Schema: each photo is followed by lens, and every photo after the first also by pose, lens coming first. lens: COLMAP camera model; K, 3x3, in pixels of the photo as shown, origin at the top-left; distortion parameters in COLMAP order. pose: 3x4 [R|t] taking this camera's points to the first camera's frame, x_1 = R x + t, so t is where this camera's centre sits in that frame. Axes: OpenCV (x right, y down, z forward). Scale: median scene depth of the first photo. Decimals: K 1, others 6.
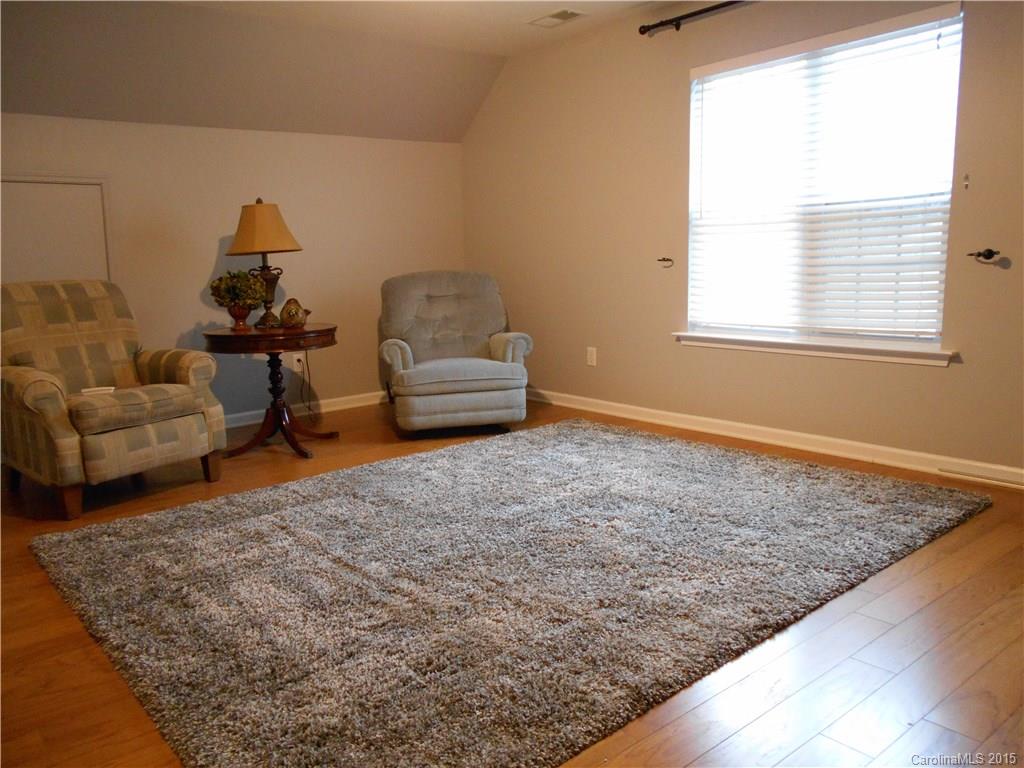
lens RADIAL K [[790.0, 0, 512.0], [0, 790.0, 384.0], [0, 0, 1]] dist [-0.000934, 0.000411]
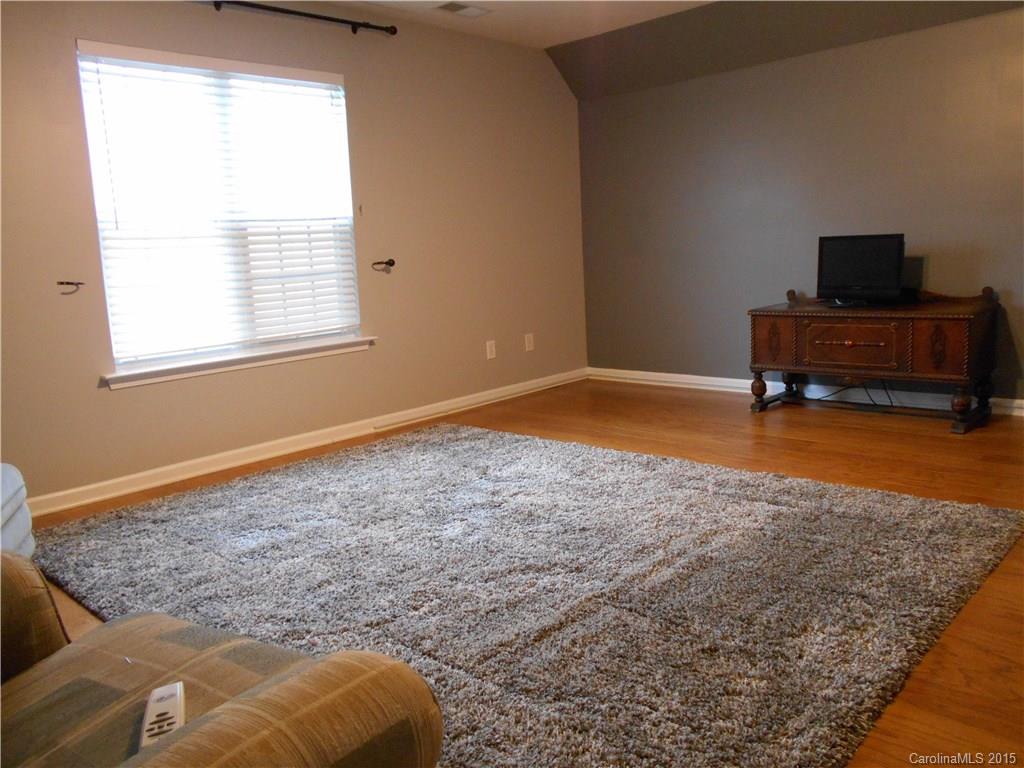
lens RADIAL K [[790.0, 0, 512.0], [0, 790.0, 384.0], [0, 0, 1]] dist [-0.000934, 0.000411]
pose [[-0.116516, -0.139004, 0.983413, -0.691787], [0.210169, 0.964284, 0.161201, -0.112756], [-0.970697, 0.225465, -0.083140, 0.782494]]
